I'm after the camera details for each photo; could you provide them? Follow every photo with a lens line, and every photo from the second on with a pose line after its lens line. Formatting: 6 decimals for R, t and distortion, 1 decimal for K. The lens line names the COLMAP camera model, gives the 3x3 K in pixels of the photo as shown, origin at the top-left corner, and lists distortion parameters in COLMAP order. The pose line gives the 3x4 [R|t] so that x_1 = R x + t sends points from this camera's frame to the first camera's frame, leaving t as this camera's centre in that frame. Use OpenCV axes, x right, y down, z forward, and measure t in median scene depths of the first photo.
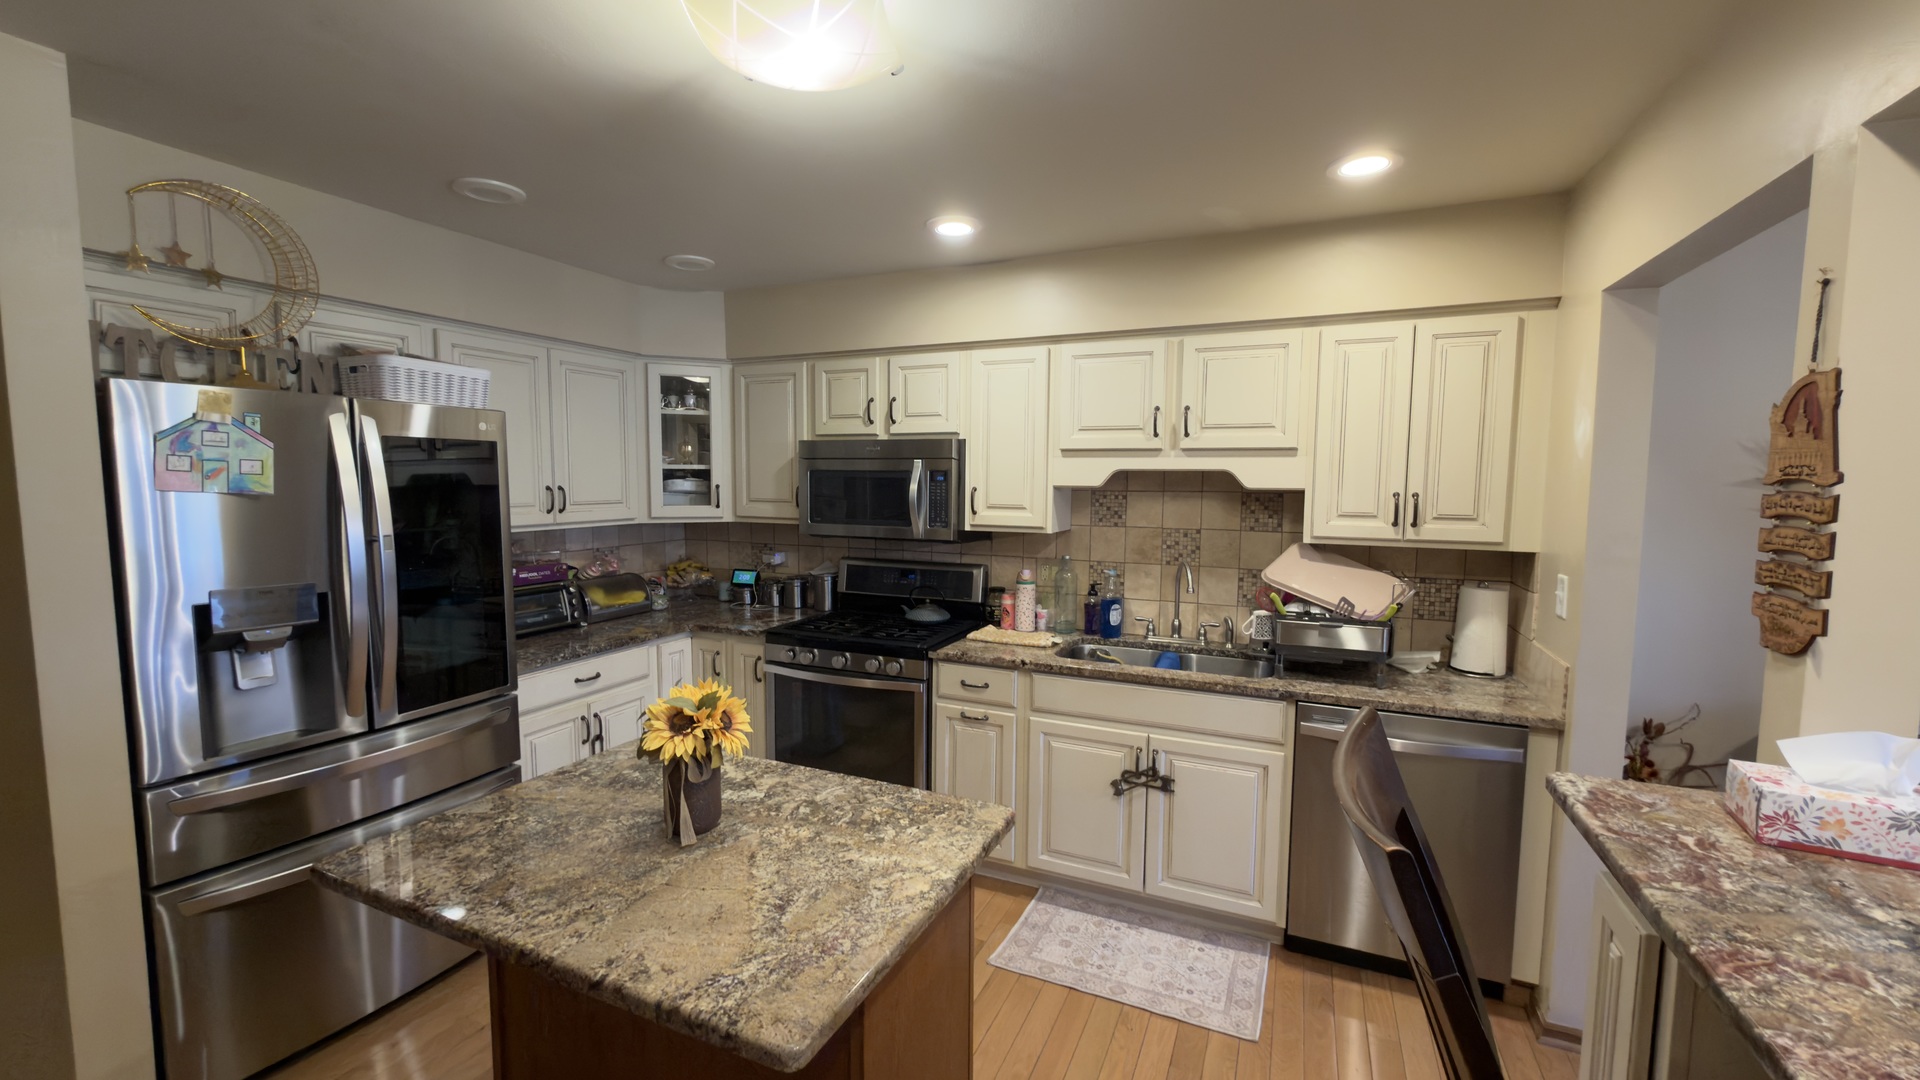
lens RADIAL K [[766.7, 0, 964.3], [0, 766.7, 543.3], [0, 0, 1]] dist [0.003323, 0.000410]
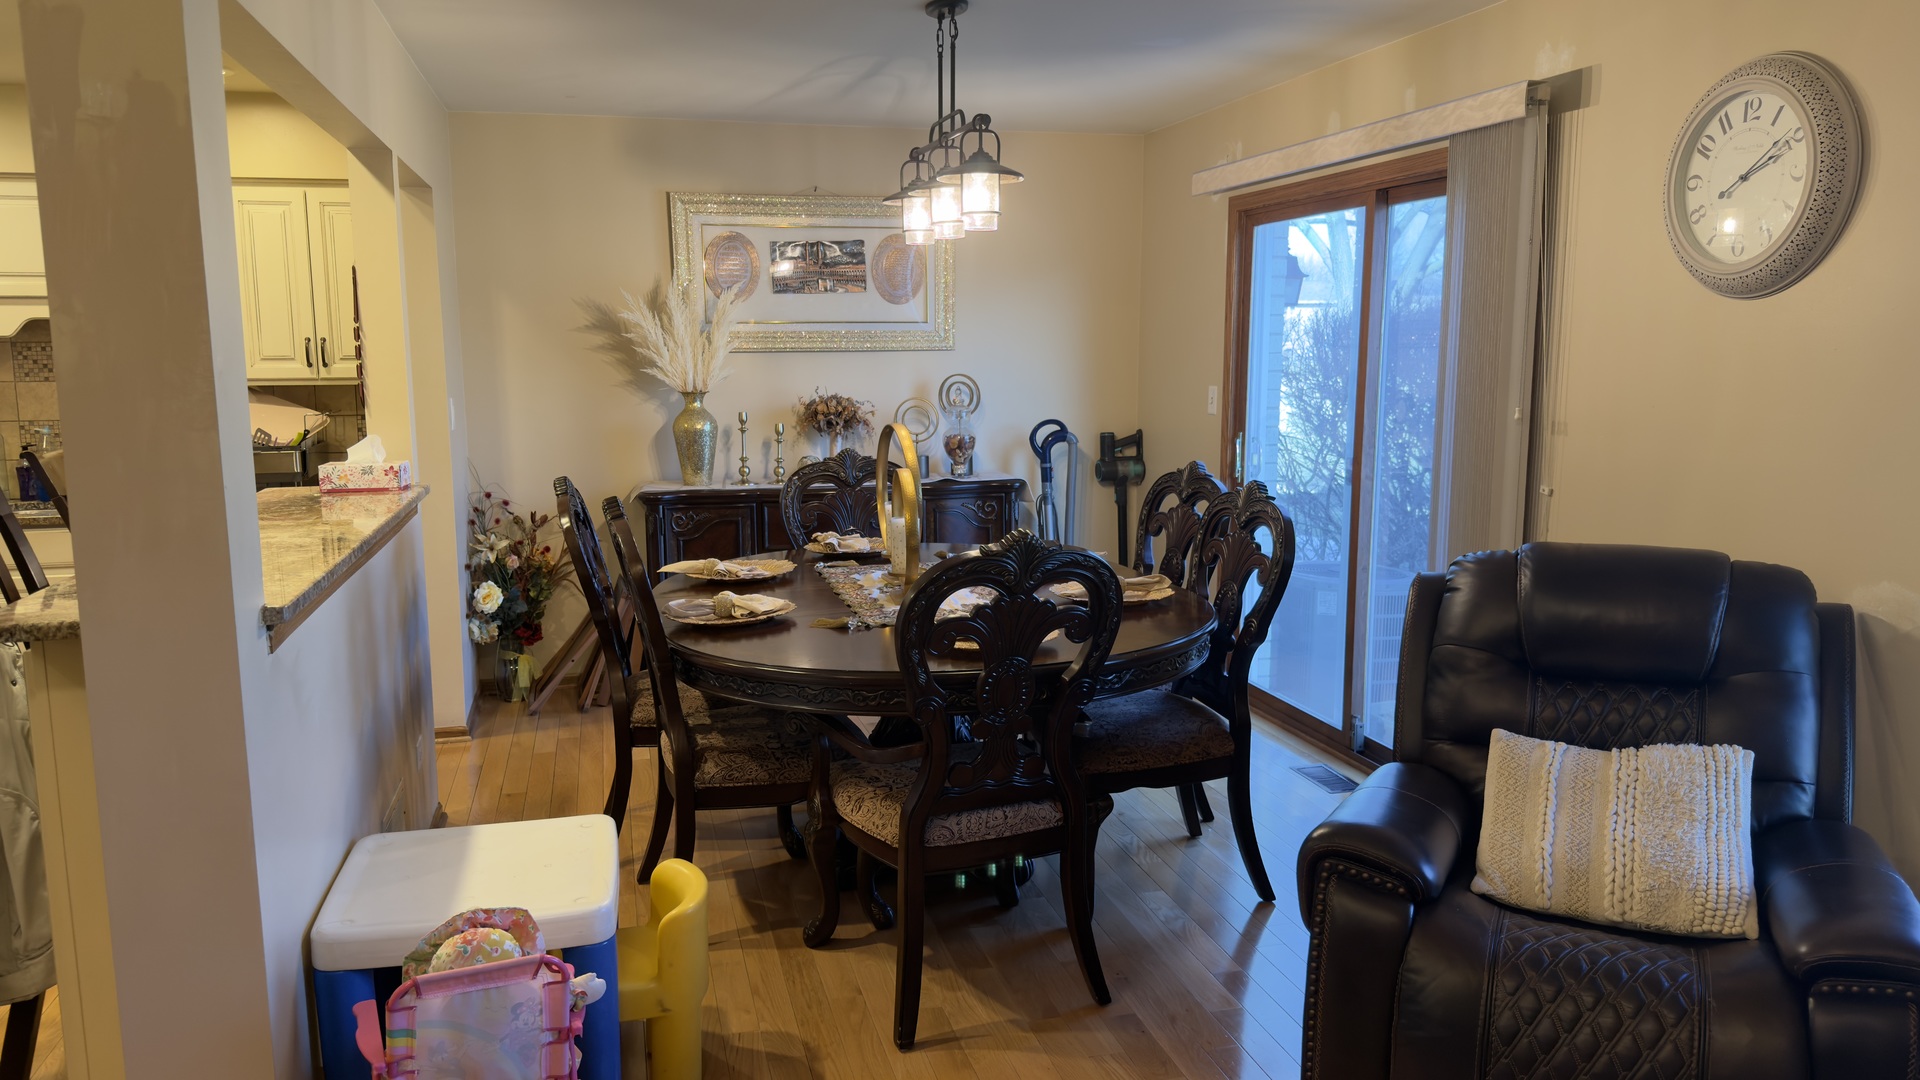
lens RADIAL K [[1331.2, 0, 966.6], [0, 1331.2, 547.0], [0, 0, 1]] dist [0.104034, -0.149672]
pose [[0.777636, -0.103197, 0.620187, 0.031356], [0.062421, 0.994236, 0.087168, 0.107320], [-0.625608, -0.029072, 0.779596, -0.991687]]
